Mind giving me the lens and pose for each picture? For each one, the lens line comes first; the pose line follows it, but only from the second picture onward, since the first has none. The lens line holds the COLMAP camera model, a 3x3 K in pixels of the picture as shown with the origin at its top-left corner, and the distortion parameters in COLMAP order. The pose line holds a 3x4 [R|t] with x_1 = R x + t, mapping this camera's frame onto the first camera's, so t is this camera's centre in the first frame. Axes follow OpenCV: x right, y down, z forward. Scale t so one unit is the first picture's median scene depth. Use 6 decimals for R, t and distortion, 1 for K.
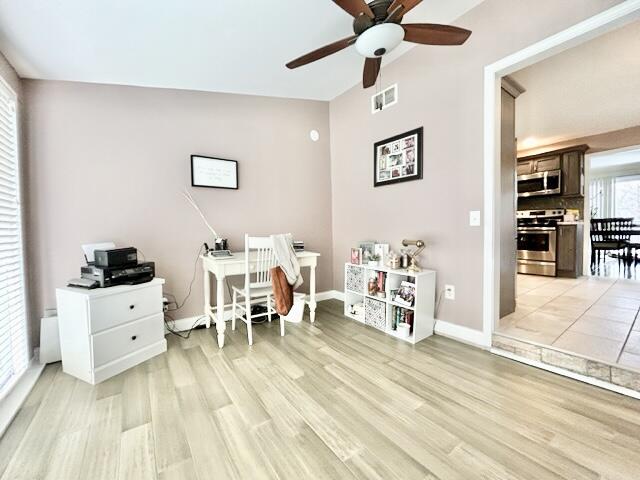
lens RADIAL K [[259.6, 0, 317.3], [0, 259.6, 238.8], [0, 0, 1]] dist [0.010376, 0.000021]
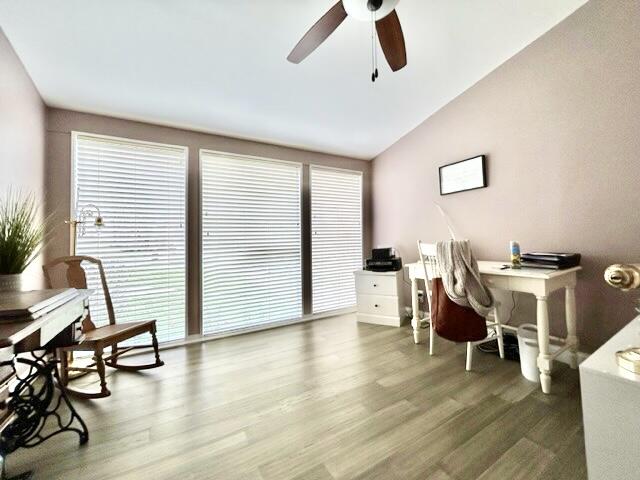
lens RADIAL K [[259.6, 0, 317.3], [0, 259.6, 238.8], [0, 0, 1]] dist [0.010376, 0.000021]
pose [[-0.081330, 0.007316, -0.996660, 0.658812], [-0.021047, 0.999737, 0.009057, -0.019302], [0.996465, 0.021713, -0.081155, 0.584465]]
